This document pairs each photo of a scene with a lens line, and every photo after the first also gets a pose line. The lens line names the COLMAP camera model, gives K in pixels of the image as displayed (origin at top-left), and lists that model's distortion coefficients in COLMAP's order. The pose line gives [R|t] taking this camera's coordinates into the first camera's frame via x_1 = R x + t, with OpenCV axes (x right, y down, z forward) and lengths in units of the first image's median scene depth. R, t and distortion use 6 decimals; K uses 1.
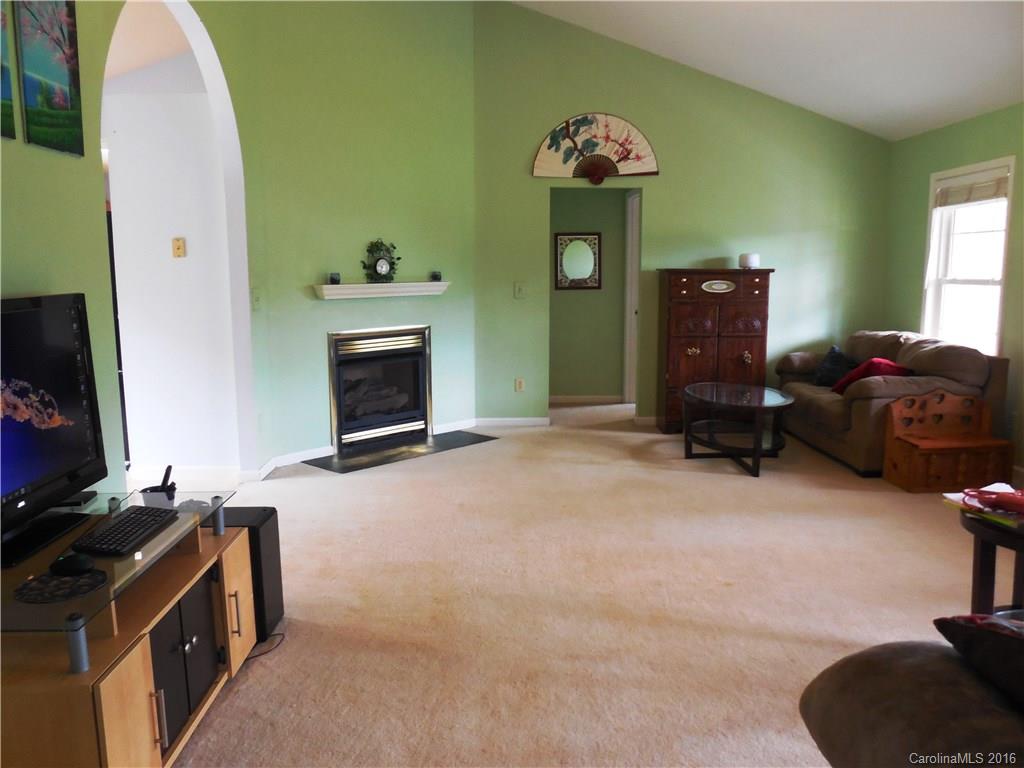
lens RADIAL K [[779.0, 0, 512.0], [0, 779.0, 384.0], [0, 0, 1]] dist [-0.079177, 0.060823]
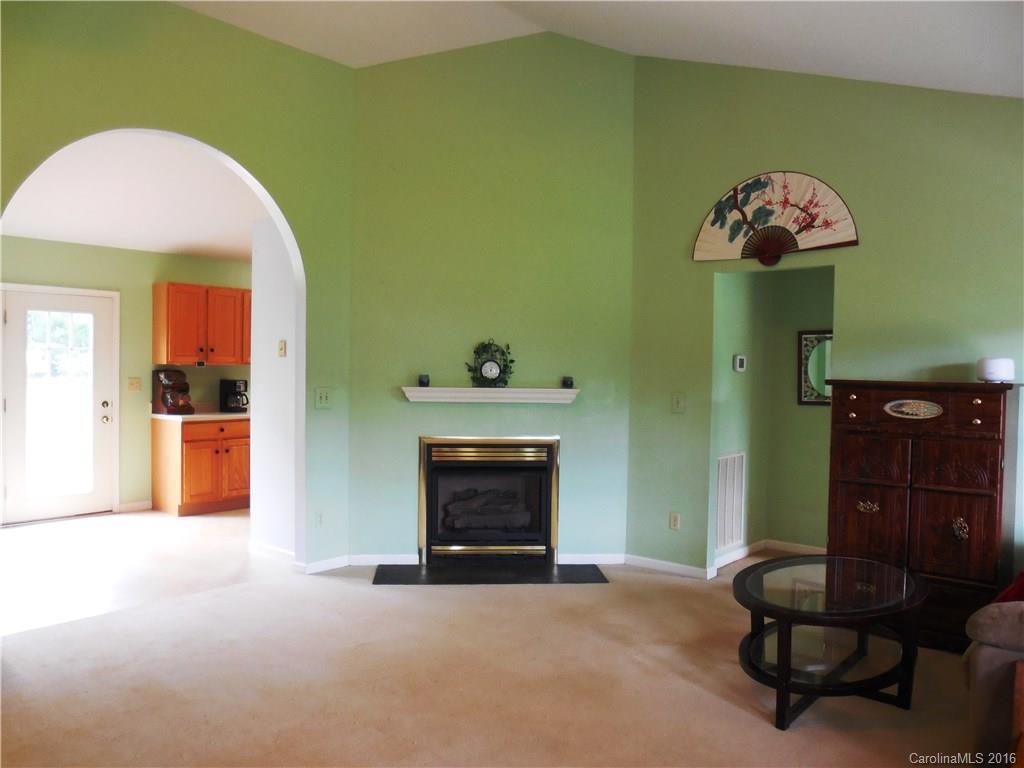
lens RADIAL K [[779.0, 0, 512.0], [0, 779.0, 384.0], [0, 0, 1]] dist [-0.079177, 0.060823]
pose [[0.740072, 0.028772, -0.671912, 0.442322], [-0.115738, 0.989627, -0.085102, -0.054805], [0.662494, 0.140747, 0.735726, 0.316832]]
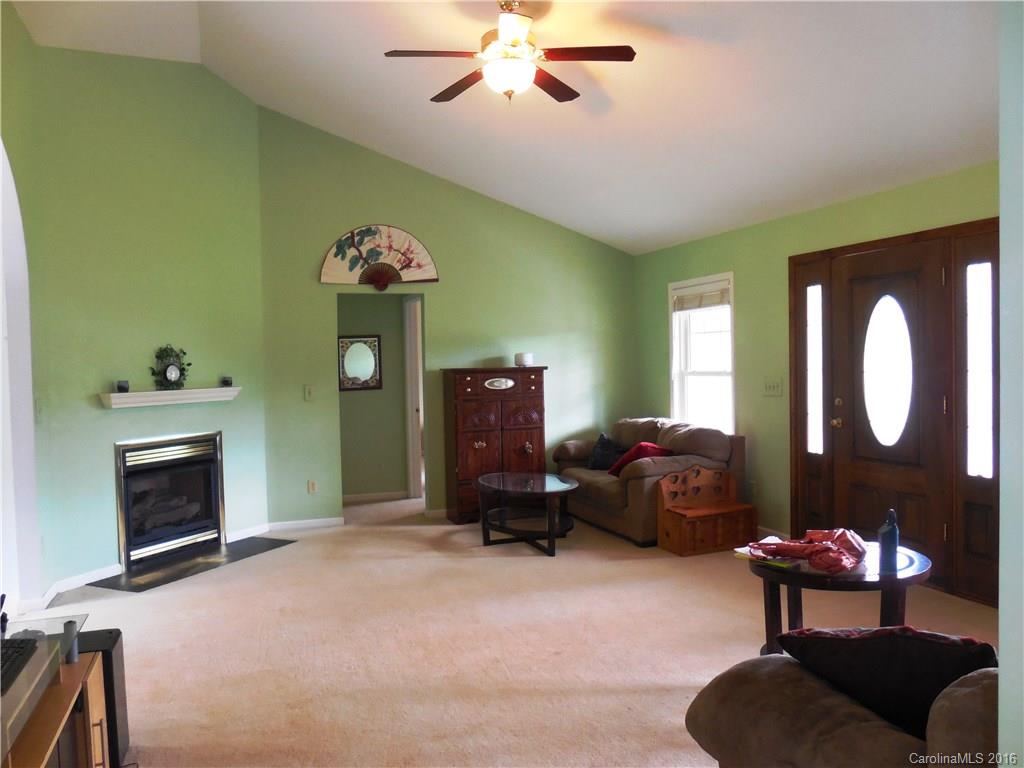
lens RADIAL K [[780.9, 0, 512.0], [0, 780.9, 384.0], [0, 0, 1]] dist [-0.146274, 0.208047]
pose [[0.947659, -0.025912, 0.318231, -0.064107], [0.064782, 0.991575, -0.112174, -0.001644], [-0.312643, 0.126919, 0.941353, -0.034963]]
